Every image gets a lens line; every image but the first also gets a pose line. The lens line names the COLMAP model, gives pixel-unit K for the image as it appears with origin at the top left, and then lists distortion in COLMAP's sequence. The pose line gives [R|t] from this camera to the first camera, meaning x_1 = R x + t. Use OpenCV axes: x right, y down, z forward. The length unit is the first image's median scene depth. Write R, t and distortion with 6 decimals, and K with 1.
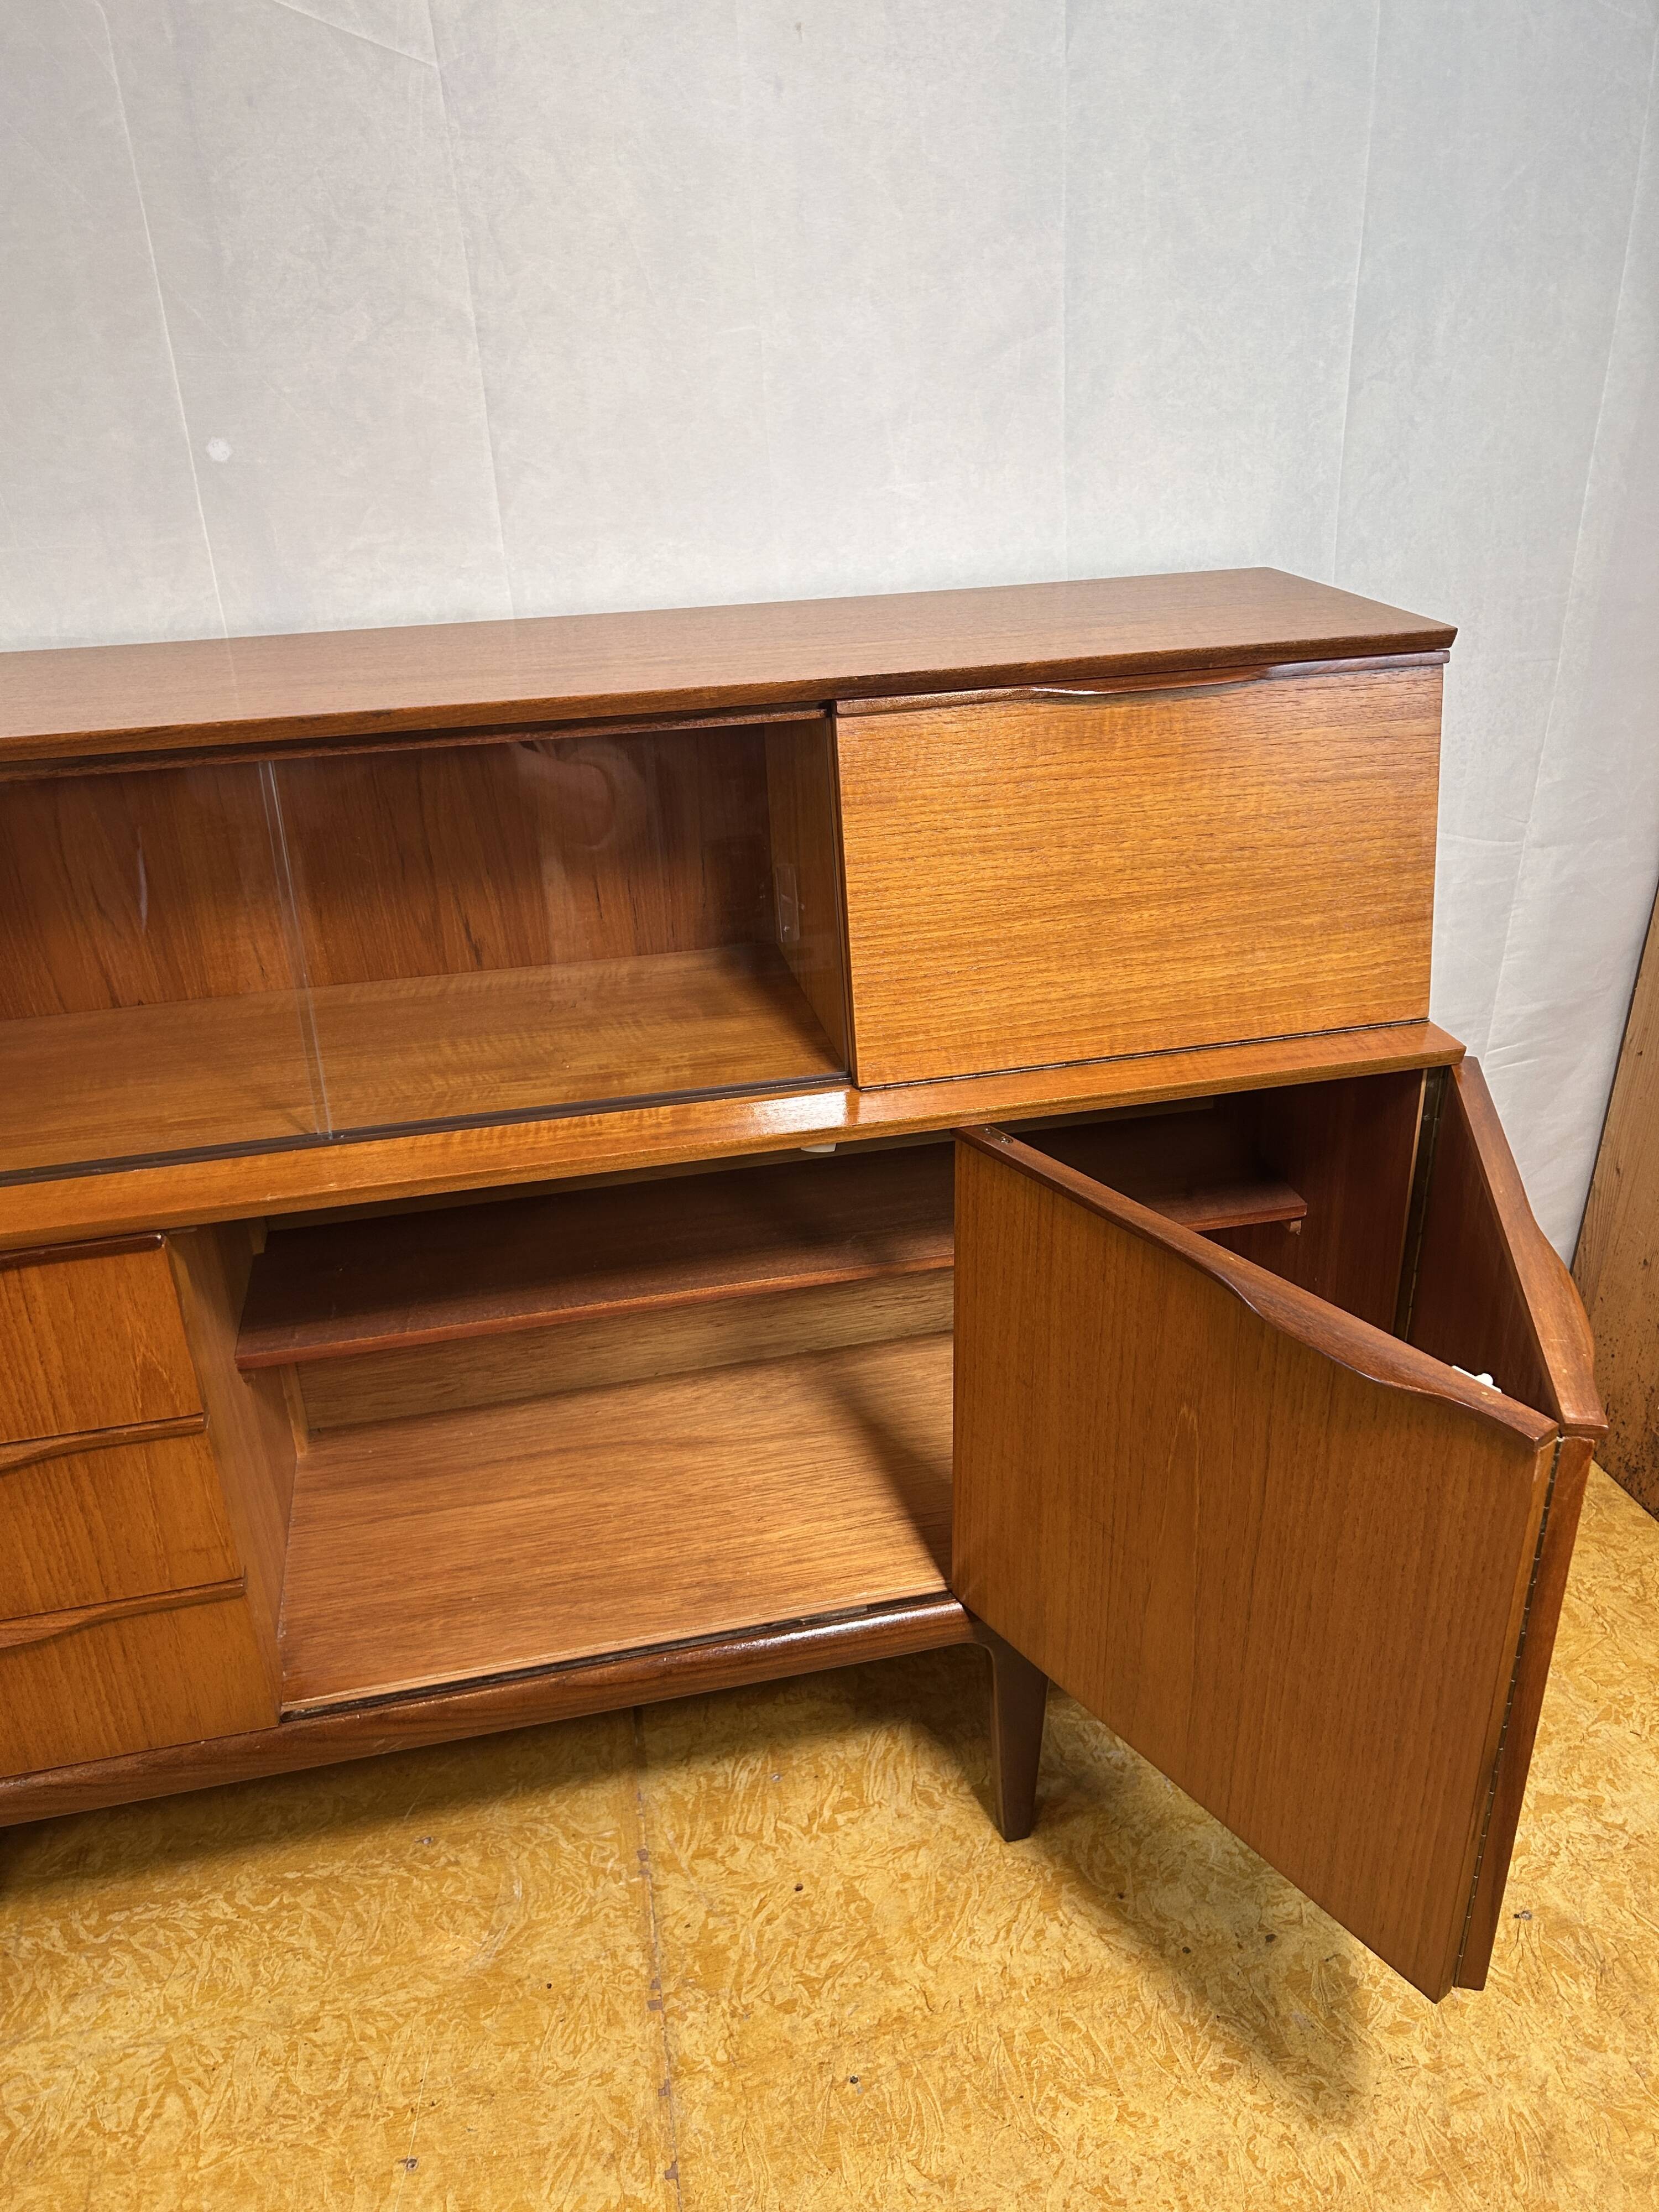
lens RADIAL K [[1665.4, 0, 842.3], [0, 1665.4, 1094.2], [0, 0, 1]] dist [0.052929, -0.060798]
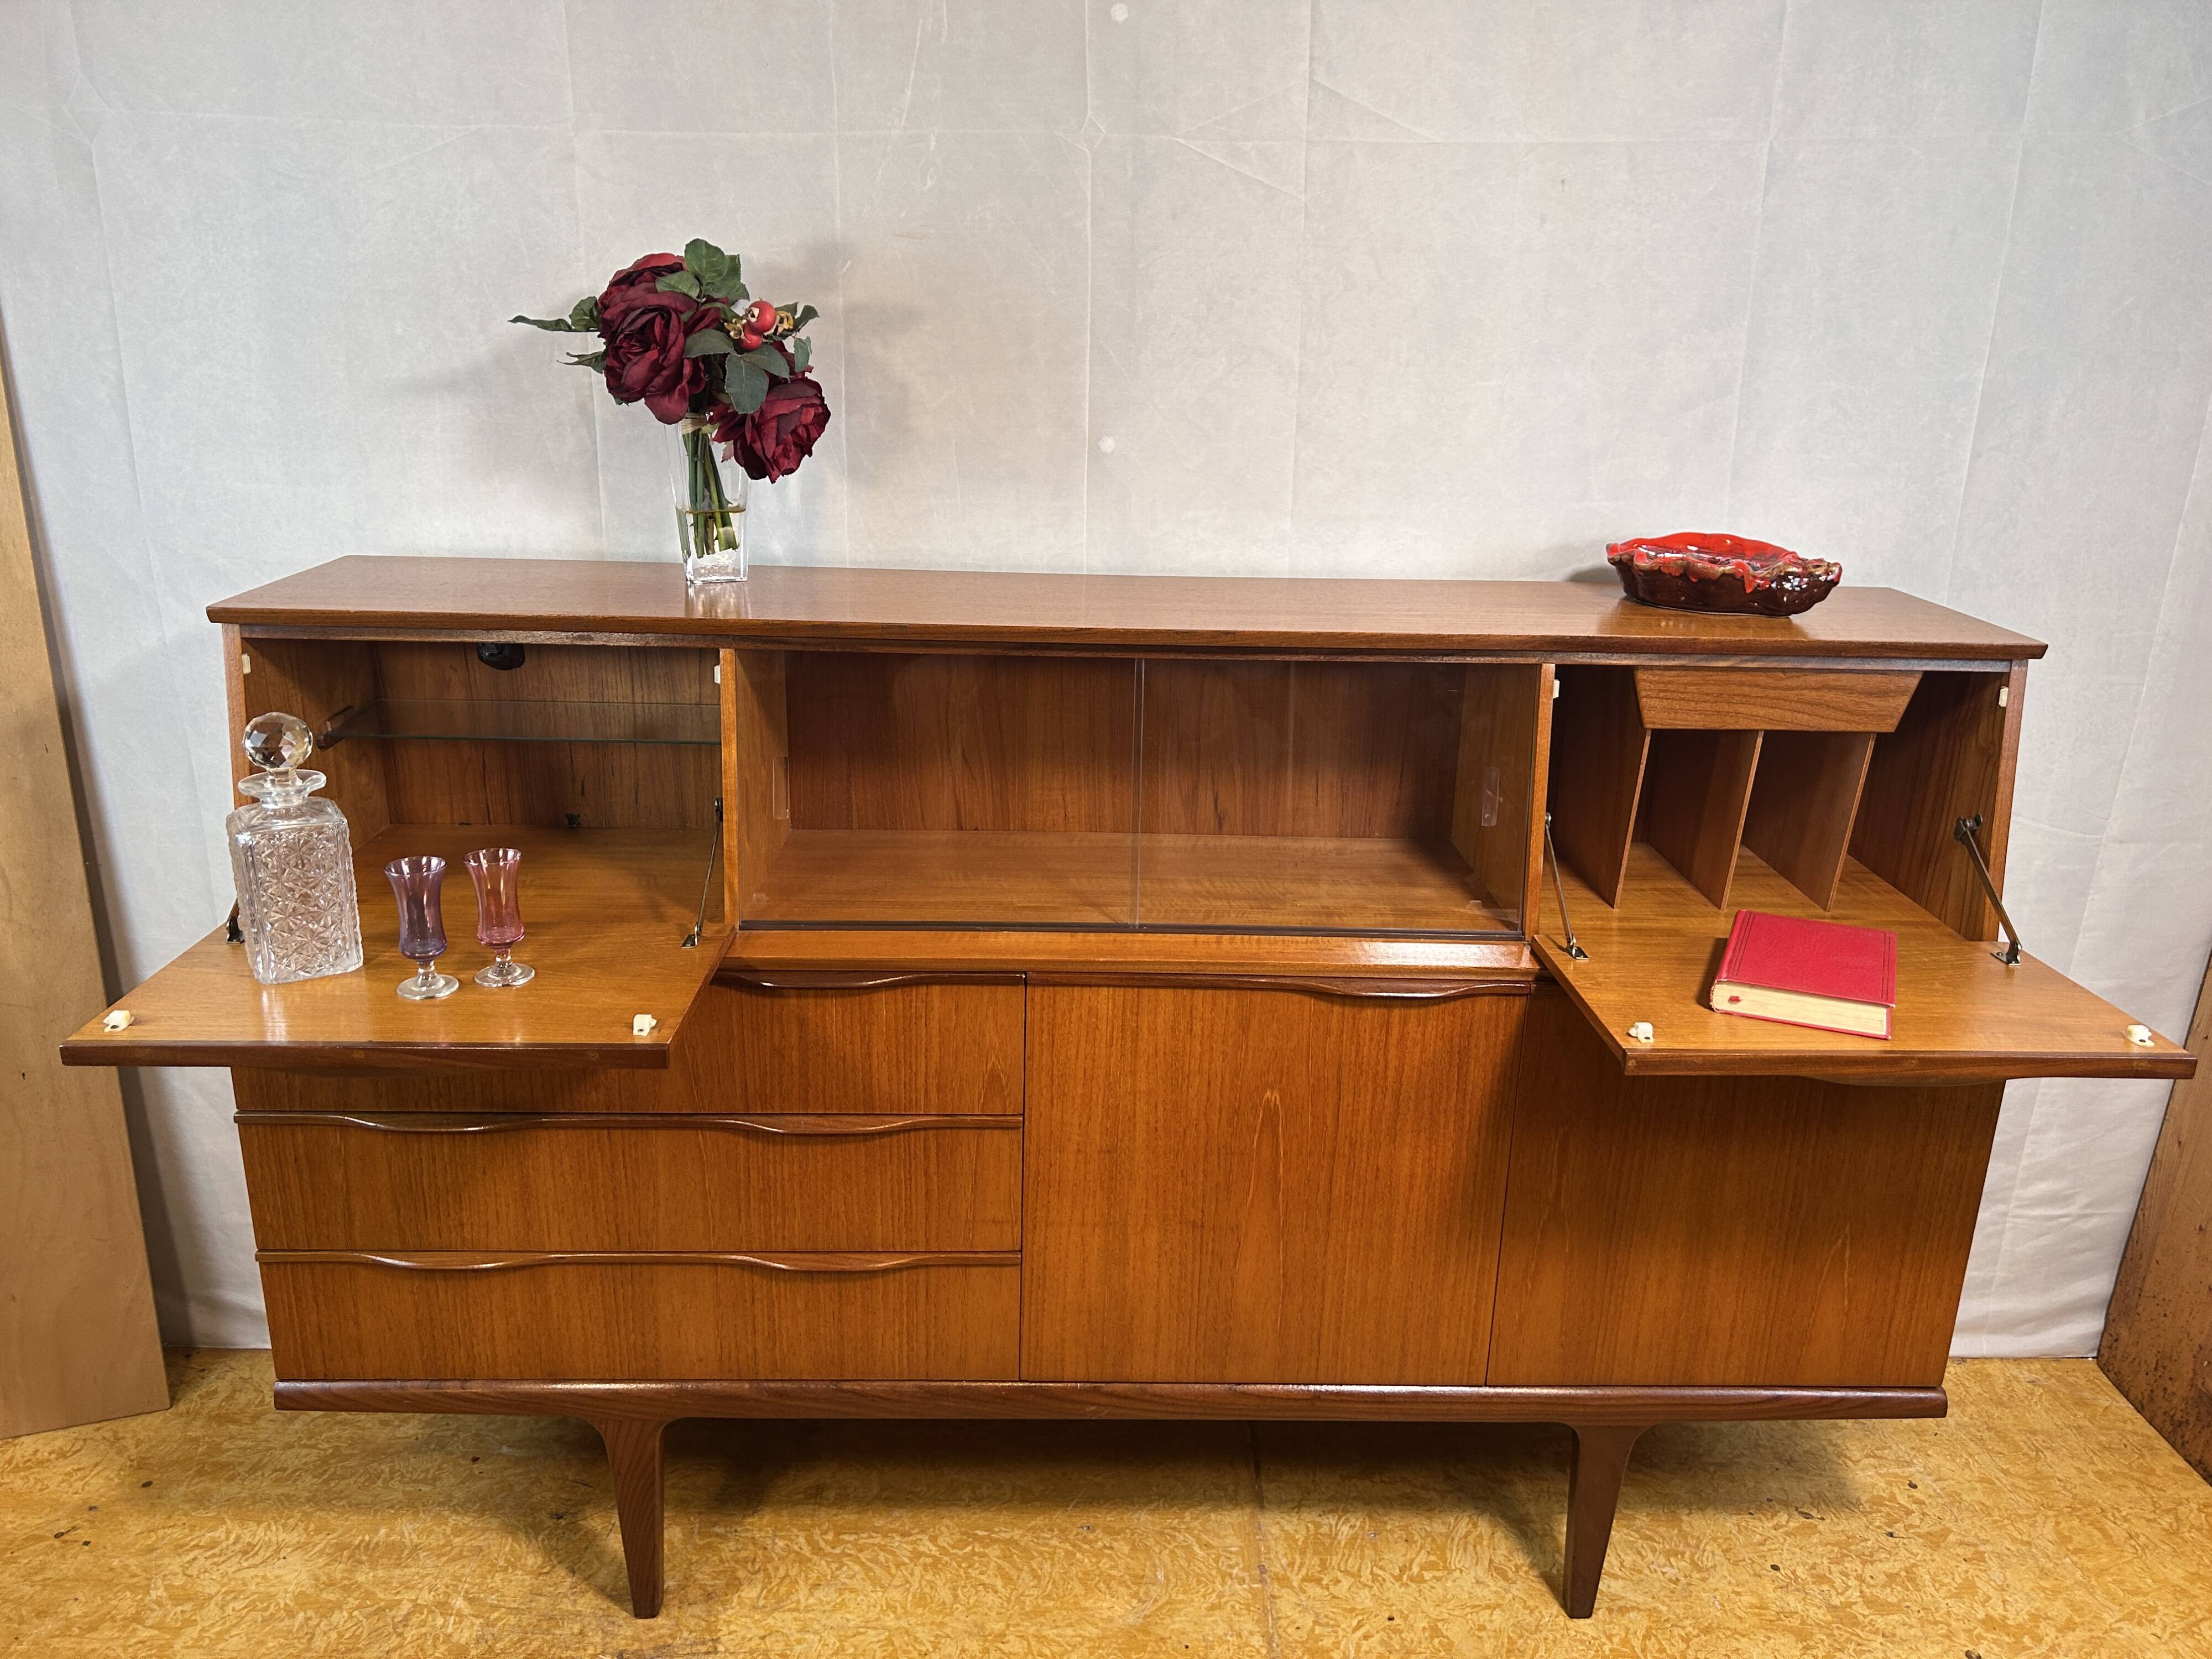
lens RADIAL K [[1665.4, 0, 1109.0], [0, 1665.4, 842.6], [0, 0, 1]] dist [0.052929, -0.060798]
pose [[0.979836, 0.112296, -0.165259, -0.091889], [-0.132908, 0.983904, -0.119450, 0.102956], [0.149185, 0.139005, 0.978990, -0.295495]]
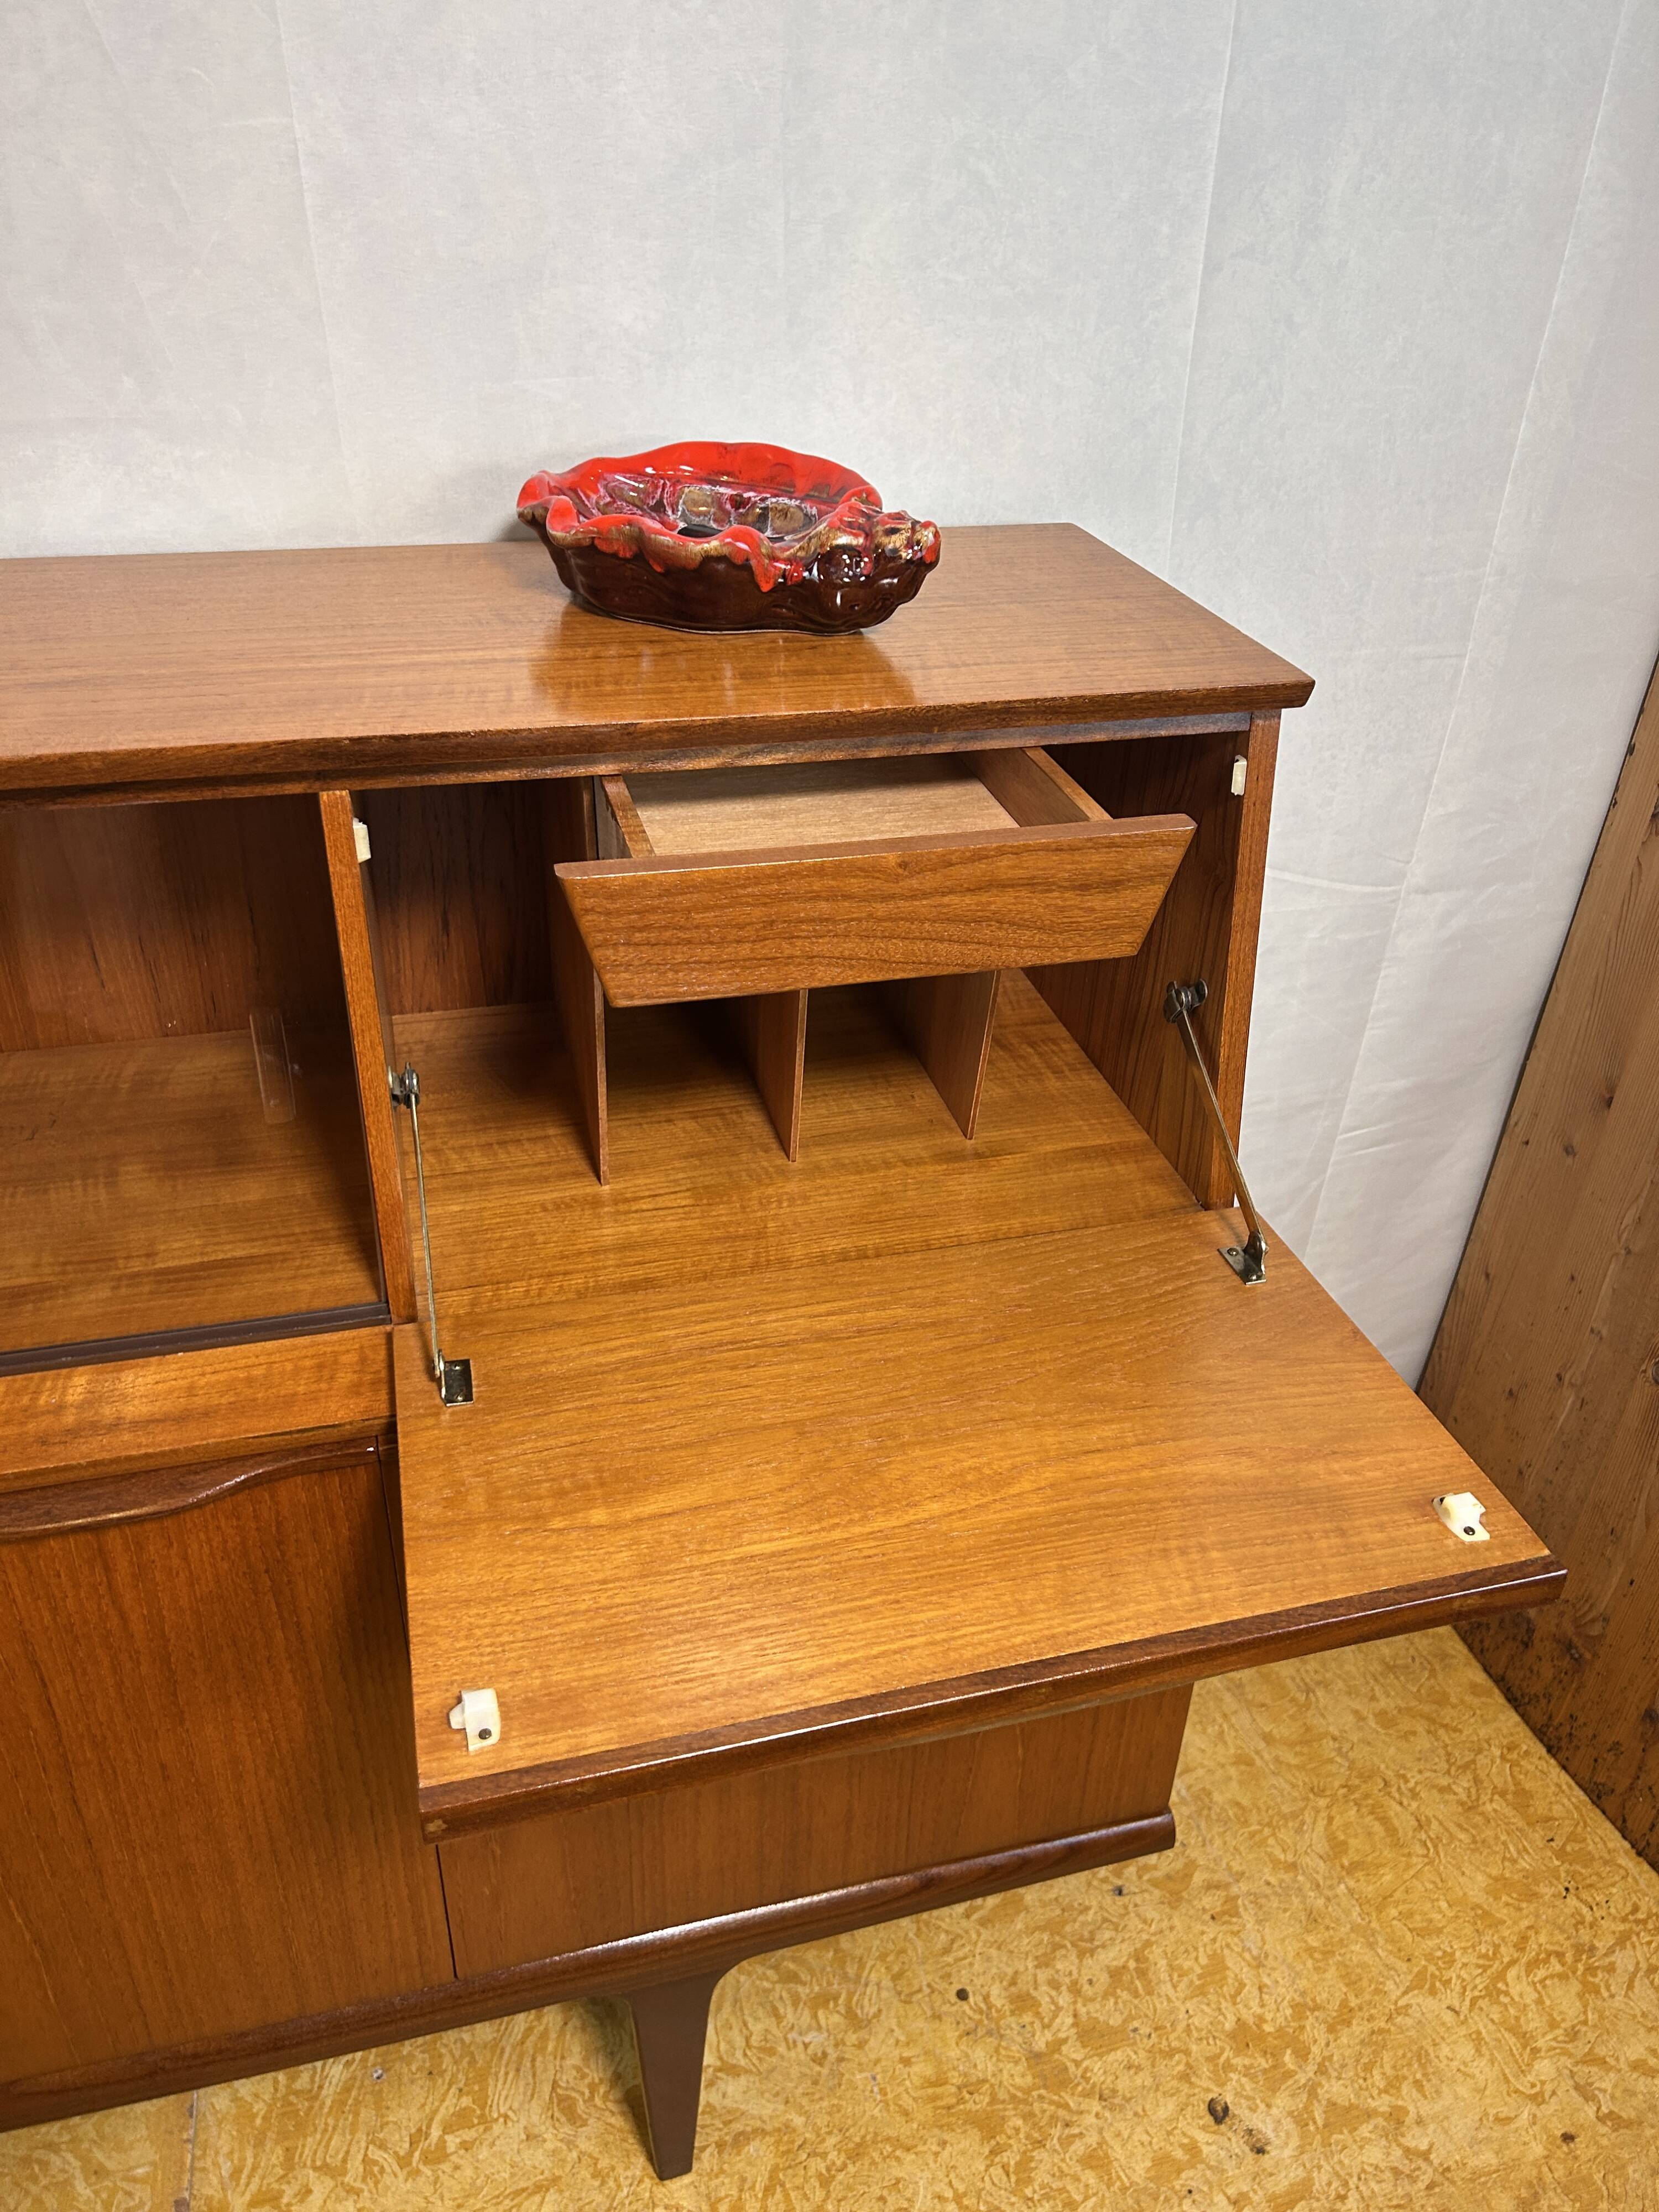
lens RADIAL K [[1665.4, 0, 833.6], [0, 1665.4, 1091.5], [0, 0, 1]] dist [0.052929, -0.060798]
pose [[0.997462, 0.032387, 0.063413, 0.121209], [-0.039027, 0.993553, 0.106442, -0.156799], [-0.059557, -0.108646, 0.992295, 0.294557]]
